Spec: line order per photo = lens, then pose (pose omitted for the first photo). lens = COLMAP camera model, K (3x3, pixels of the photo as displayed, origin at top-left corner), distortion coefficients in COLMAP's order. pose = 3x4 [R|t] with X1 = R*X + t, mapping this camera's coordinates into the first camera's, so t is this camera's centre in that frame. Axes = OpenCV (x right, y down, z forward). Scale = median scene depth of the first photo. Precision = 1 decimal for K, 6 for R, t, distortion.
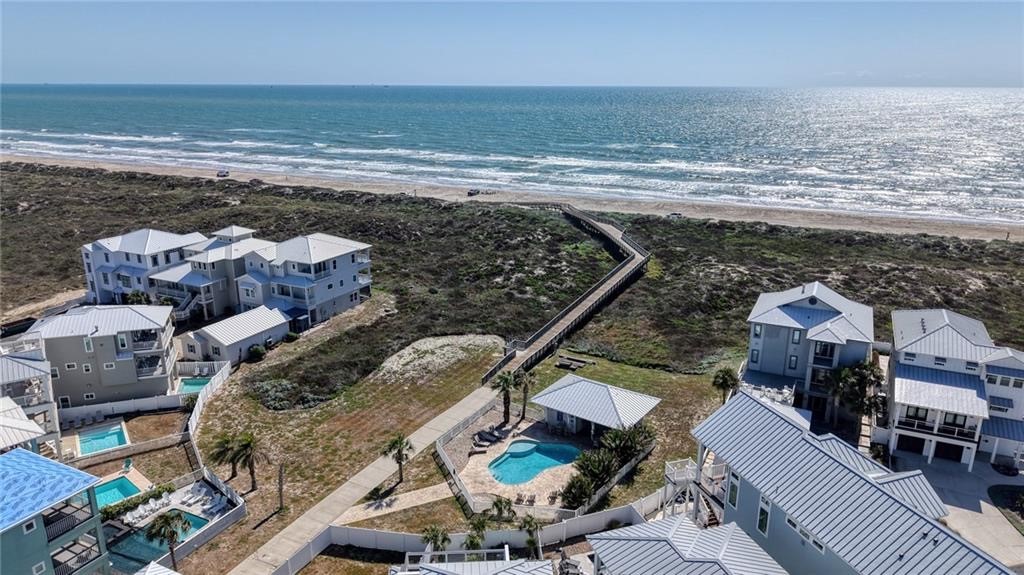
lens RADIAL K [[681.9, 0, 512.0], [0, 681.9, 287.5], [0, 0, 1]] dist [0.037680, -0.039468]
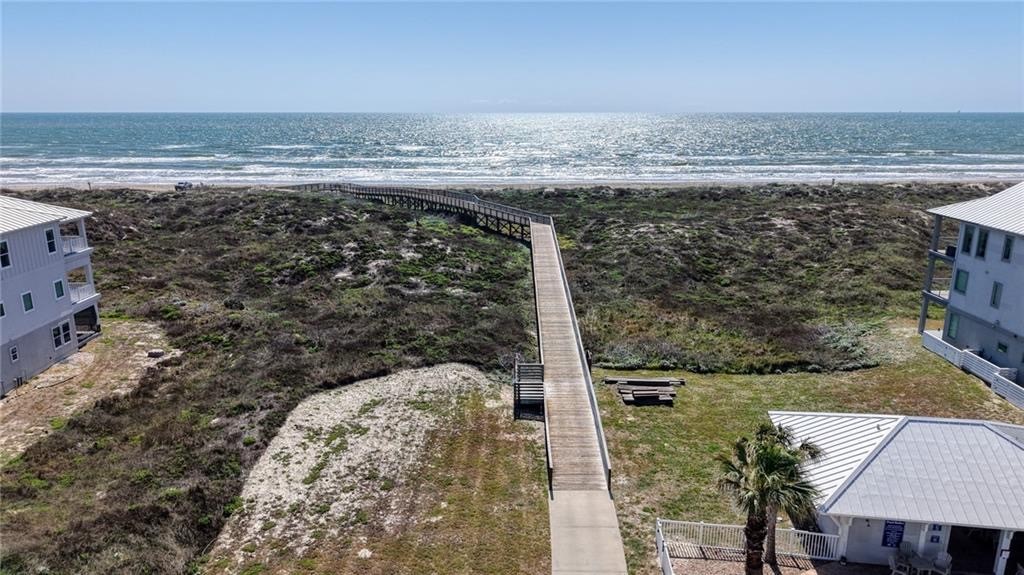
lens RADIAL K [[681.9, 0, 512.0], [0, 681.9, 287.5], [0, 0, 1]] dist [0.037680, -0.039468]
pose [[0.890315, -0.115495, 0.440454, -0.190036], [0.131271, 0.991332, -0.005401, 0.026605], [-0.436012, 0.062628, 0.897759, 0.565786]]
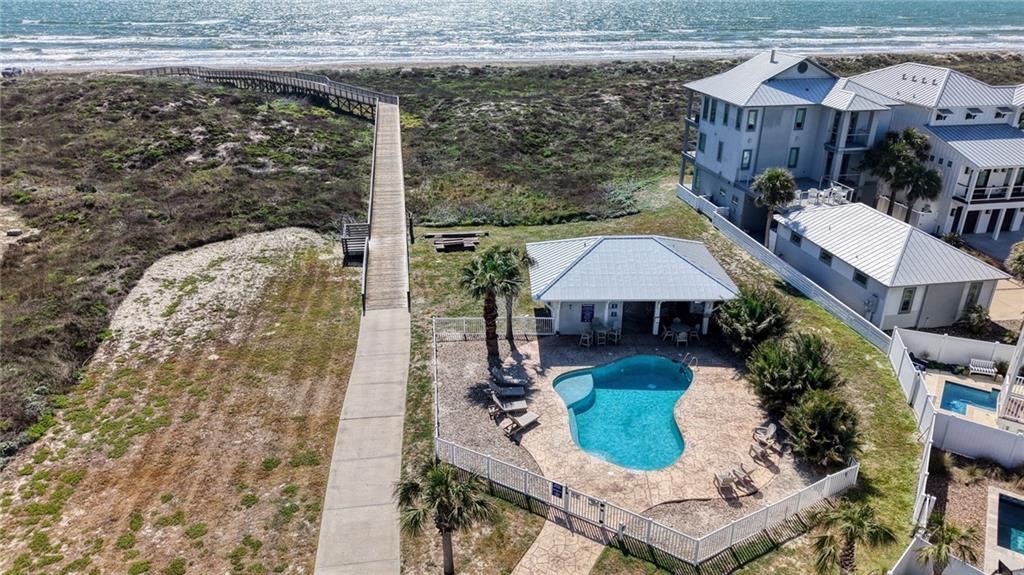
lens RADIAL K [[681.9, 0, 512.0], [0, 681.9, 287.5], [0, 0, 1]] dist [0.037680, -0.039468]
pose [[0.802301, -0.242782, 0.545317, -0.197689], [0.168535, 0.968515, 0.183237, 0.046233], [-0.572634, -0.055106, 0.817957, 0.447390]]
